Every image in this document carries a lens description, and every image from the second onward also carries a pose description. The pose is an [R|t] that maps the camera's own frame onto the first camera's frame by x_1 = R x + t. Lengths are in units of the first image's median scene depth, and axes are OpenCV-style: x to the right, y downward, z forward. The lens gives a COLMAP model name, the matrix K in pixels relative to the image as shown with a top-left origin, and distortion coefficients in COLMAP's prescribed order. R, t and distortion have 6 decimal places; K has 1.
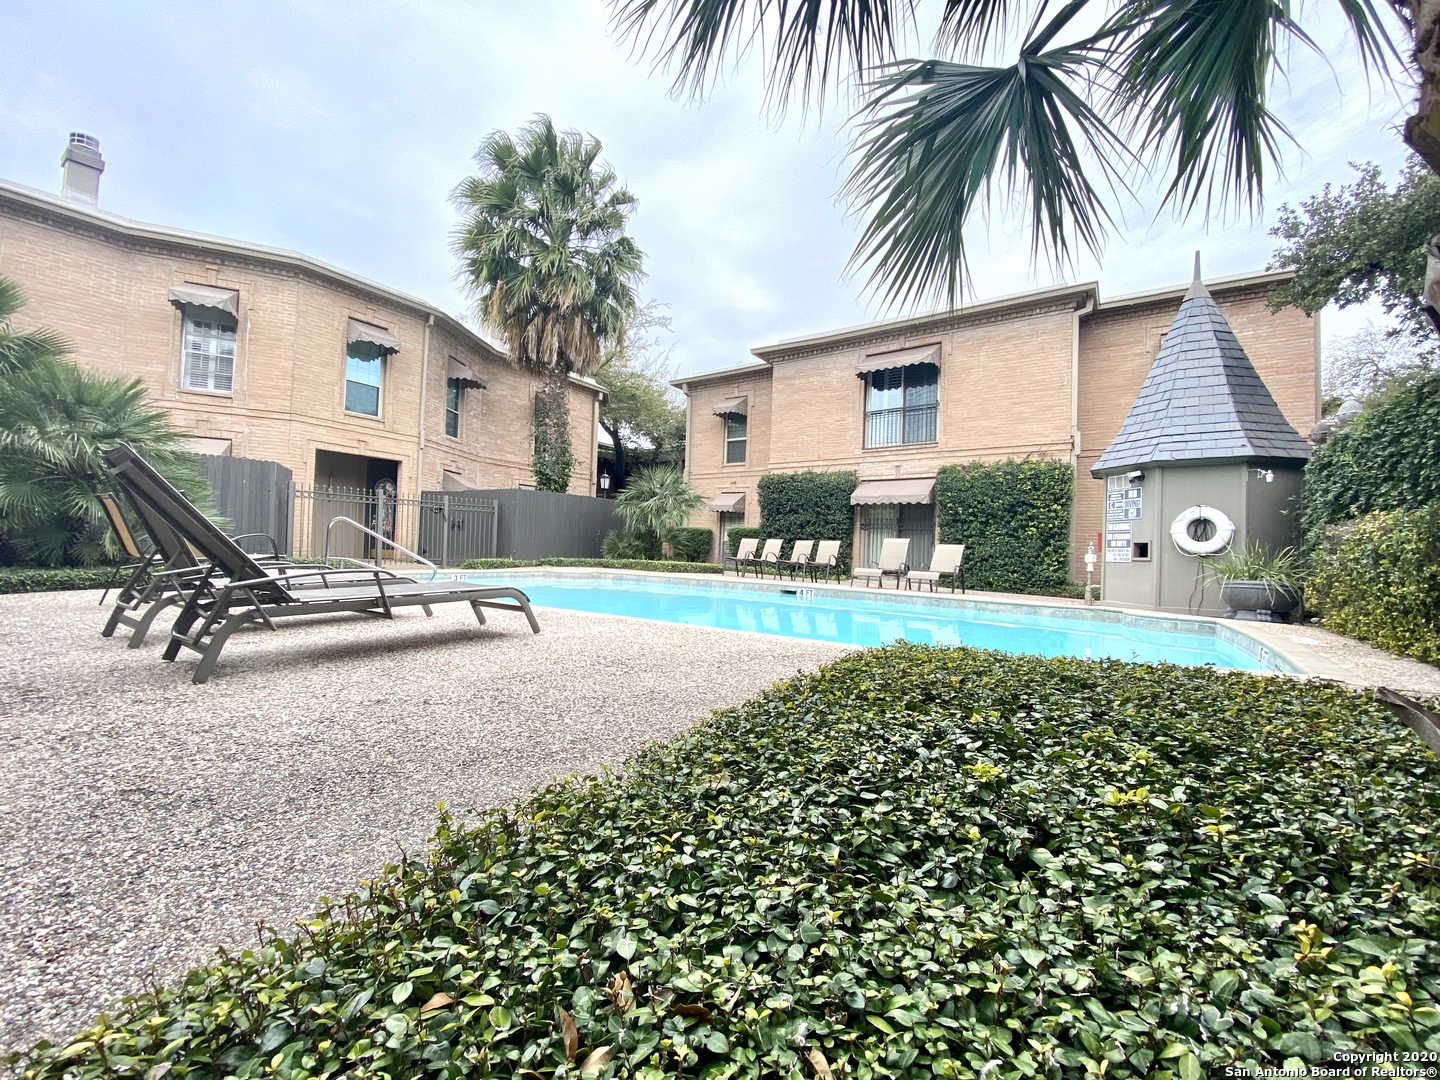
lens RADIAL K [[598.4, 0, 720.0], [0, 598.4, 540.0], [0, 0, 1]] dist [0.014492, -0.025614]
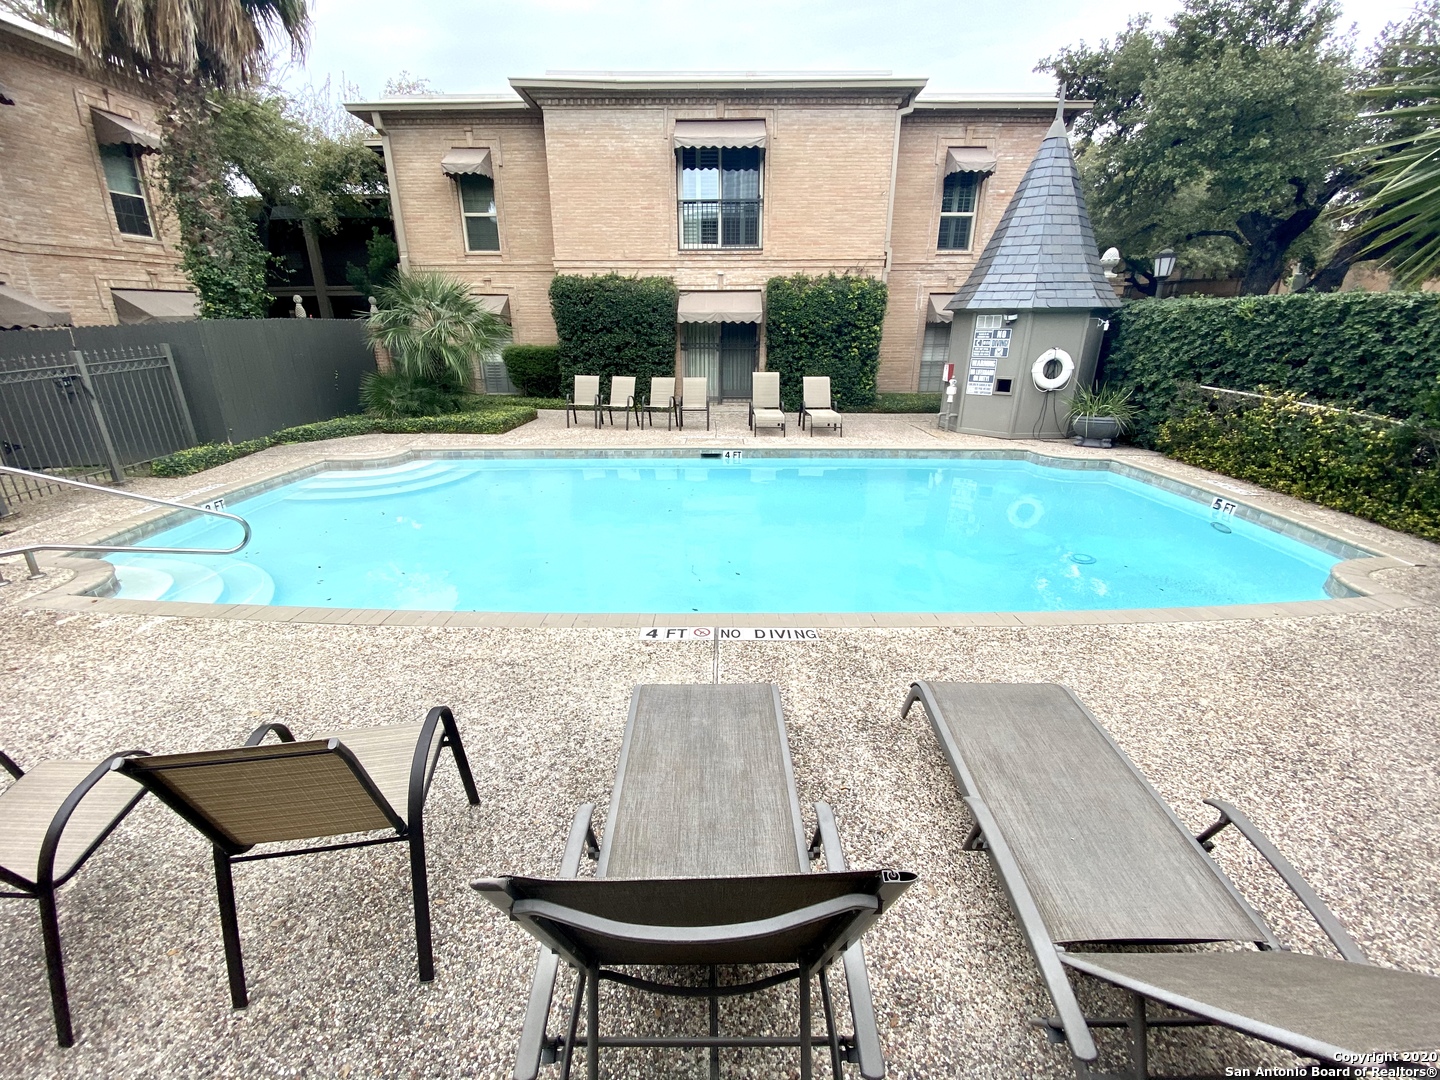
lens RADIAL K [[598.4, 0, 720.0], [0, 598.4, 540.0], [0, 0, 1]] dist [0.014492, -0.025614]
pose [[0.810168, -0.226609, 0.540626, -0.299375], [0.011124, 0.928036, 0.372325, -0.097075], [-0.586092, -0.295632, 0.754386, 0.230420]]
